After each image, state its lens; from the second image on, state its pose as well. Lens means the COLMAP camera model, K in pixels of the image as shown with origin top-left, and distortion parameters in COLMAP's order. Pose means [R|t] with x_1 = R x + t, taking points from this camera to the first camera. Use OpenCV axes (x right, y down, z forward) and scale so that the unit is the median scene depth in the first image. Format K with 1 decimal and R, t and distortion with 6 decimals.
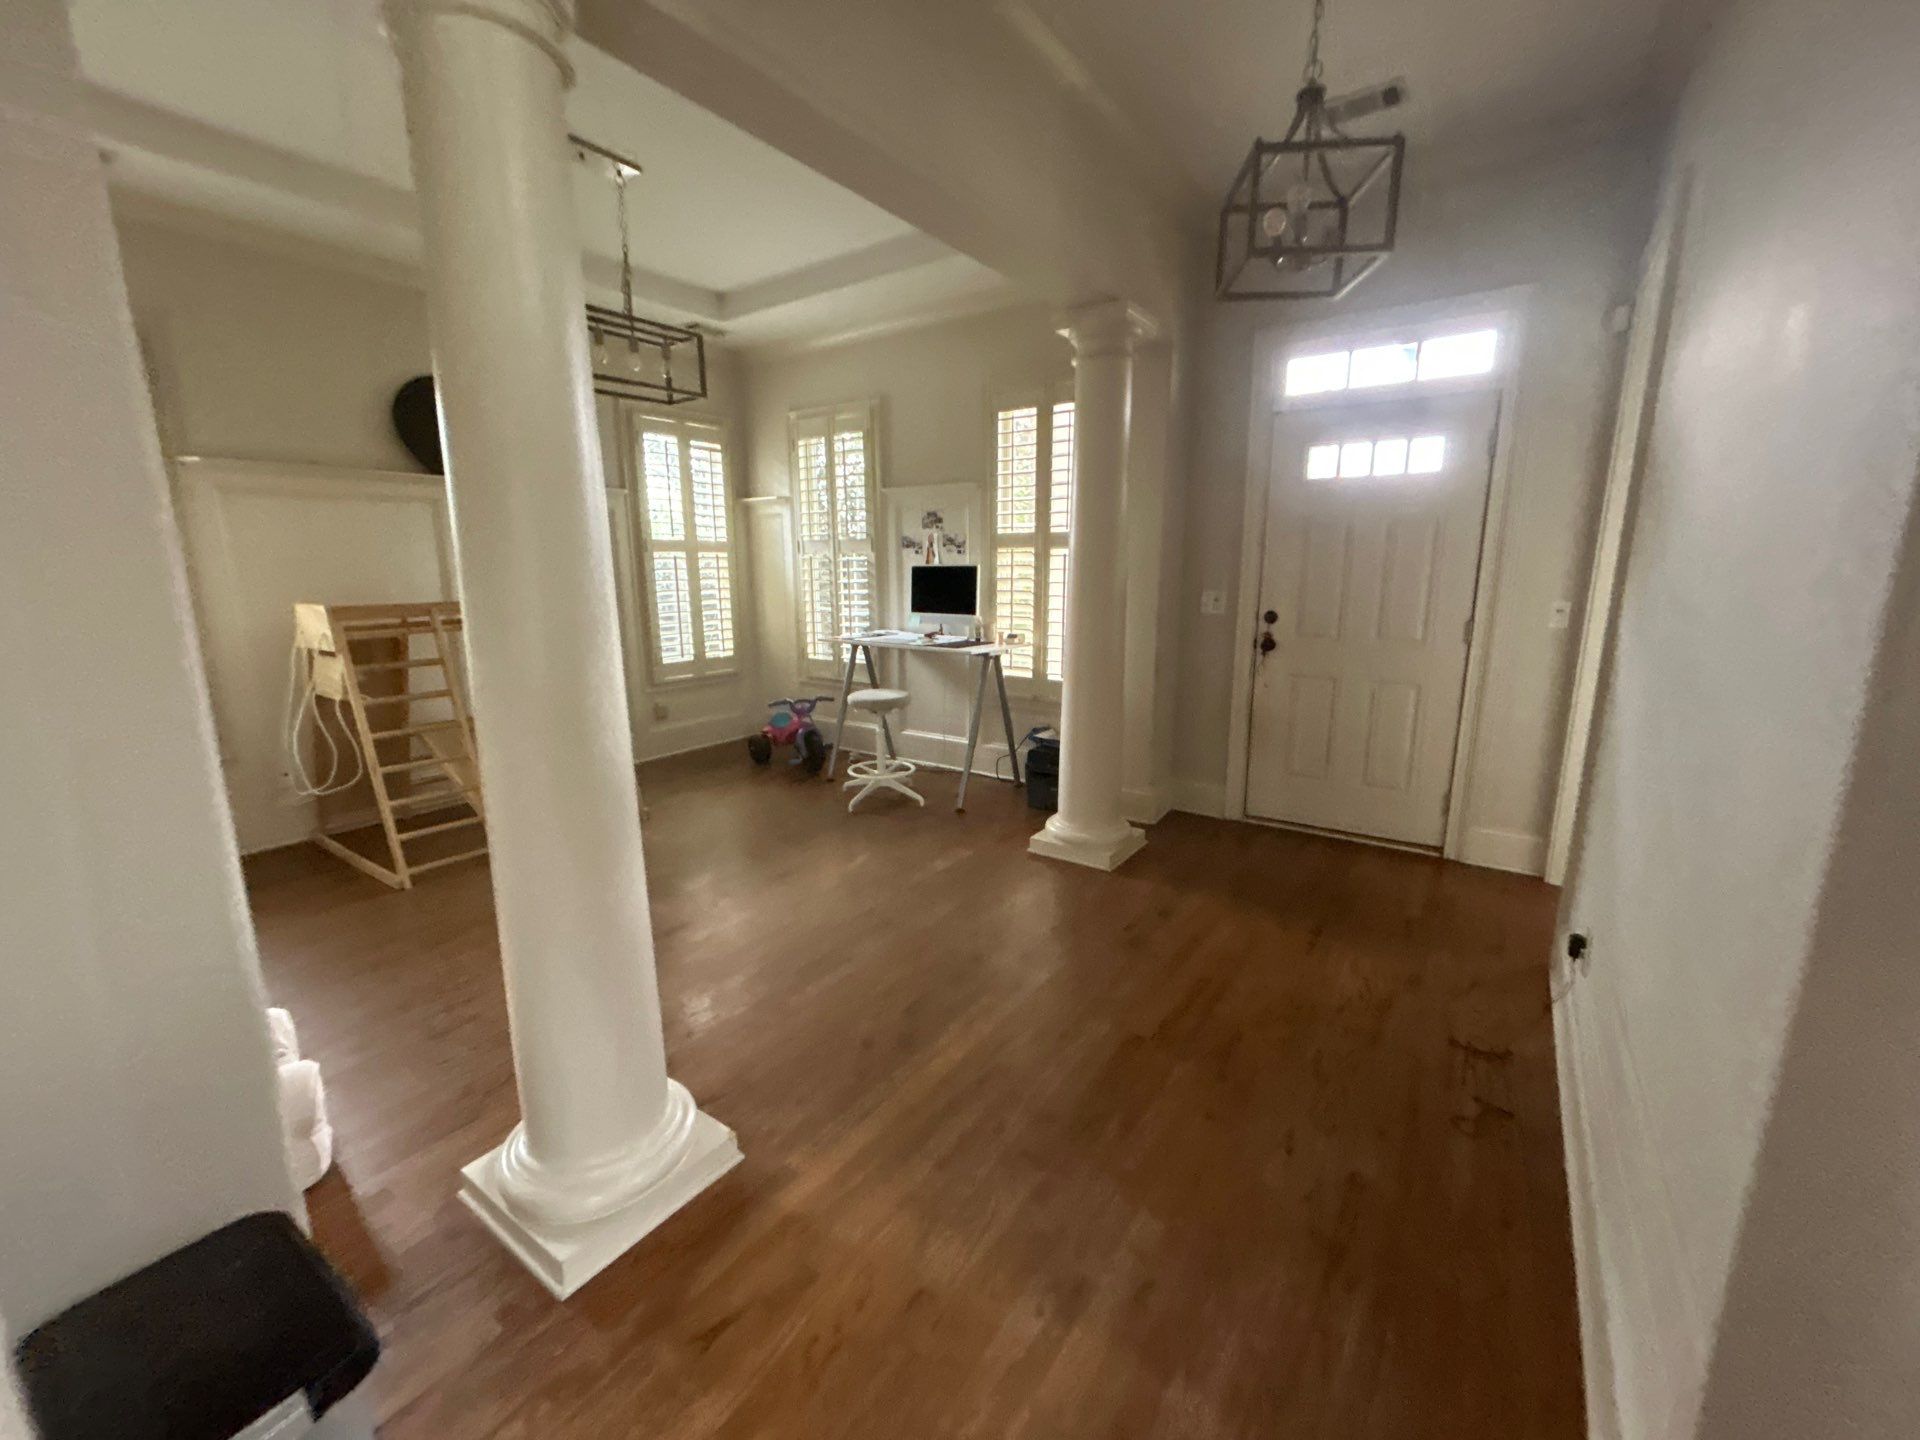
lens RADIAL K [[784.3, 0, 960.0], [0, 784.3, 720.0], [0, 0, 1]] dist [-0.018971, -0.000019]
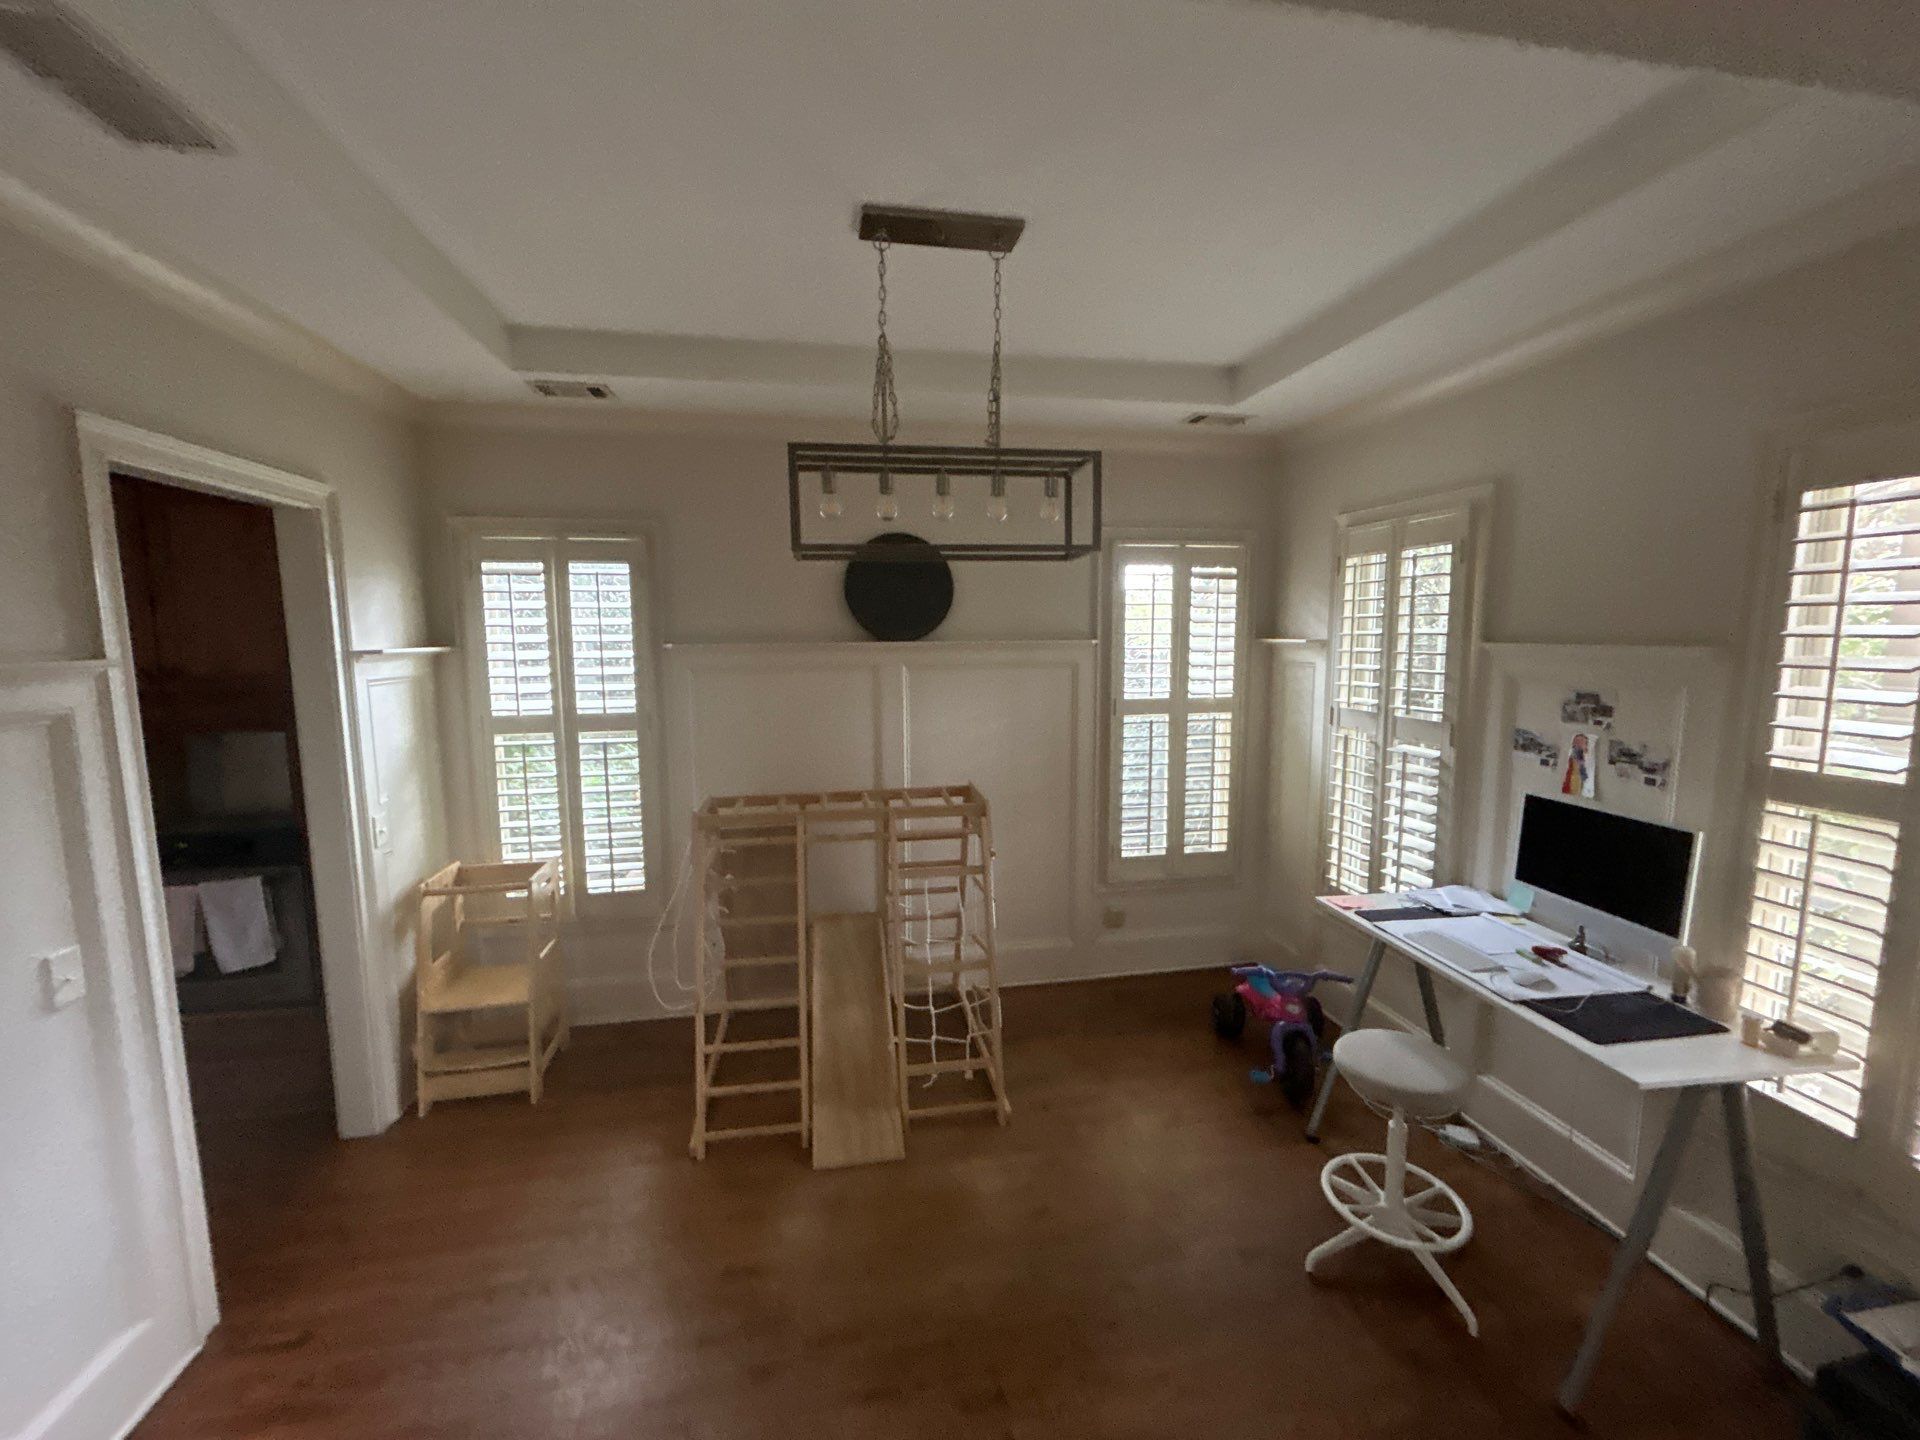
lens RADIAL K [[764.5, 0, 960.0], [0, 764.5, 720.0], [0, 0, 1]] dist [0.000360, 0.000152]
pose [[0.714395, 0.081892, -0.694935, 0.018668], [-0.132738, 0.990956, -0.019680, -0.179507], [0.687038, 0.106304, 0.718804, 0.355733]]
